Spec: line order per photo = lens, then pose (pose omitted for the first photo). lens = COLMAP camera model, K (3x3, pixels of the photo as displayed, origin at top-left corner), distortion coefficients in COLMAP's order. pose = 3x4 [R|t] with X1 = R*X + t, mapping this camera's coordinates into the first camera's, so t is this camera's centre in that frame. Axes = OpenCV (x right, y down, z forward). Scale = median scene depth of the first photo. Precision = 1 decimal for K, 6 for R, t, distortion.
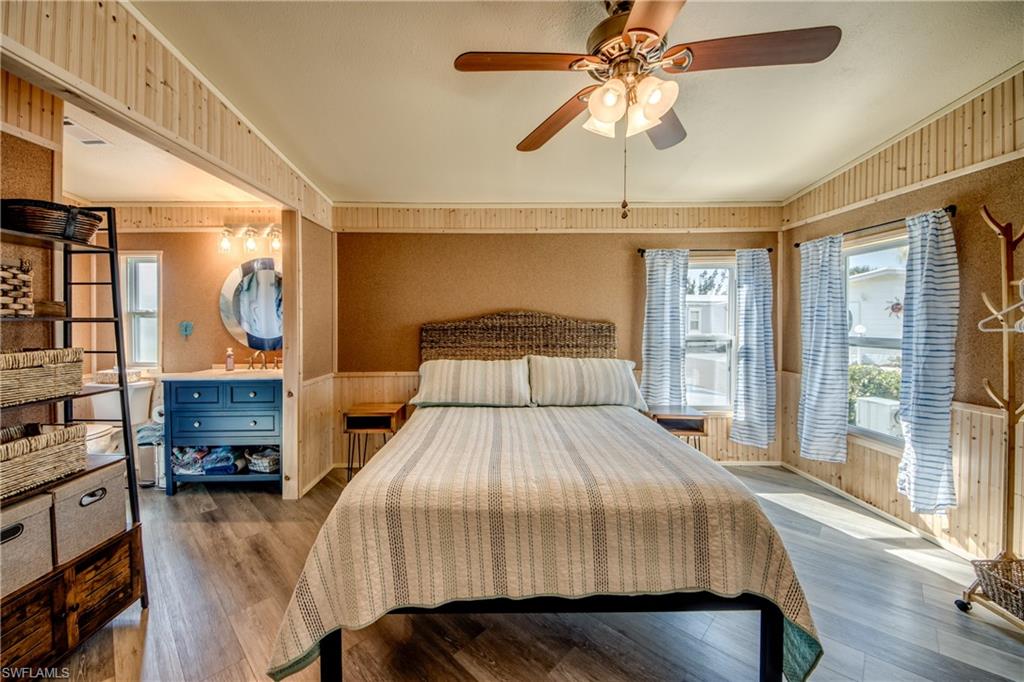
lens RADIAL K [[373.5, 0, 485.4], [0, 373.5, 332.4], [0, 0, 1]] dist [0.029854, -0.018719]
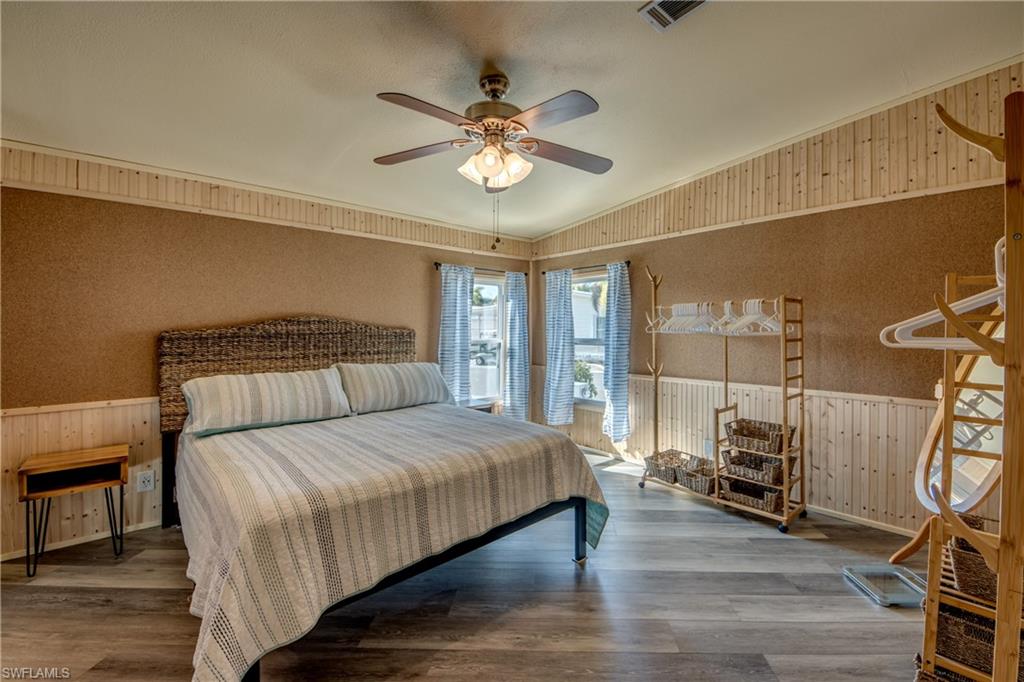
lens RADIAL K [[392.7, 0, 510.5], [0, 392.7, 344.9], [0, 0, 1]] dist [0.002996, -0.008476]
pose [[0.780210, -0.025415, 0.625001, -0.183446], [0.017918, 0.999672, 0.018283, 0.004377], [-0.625261, -0.003066, 0.780410, -0.048870]]
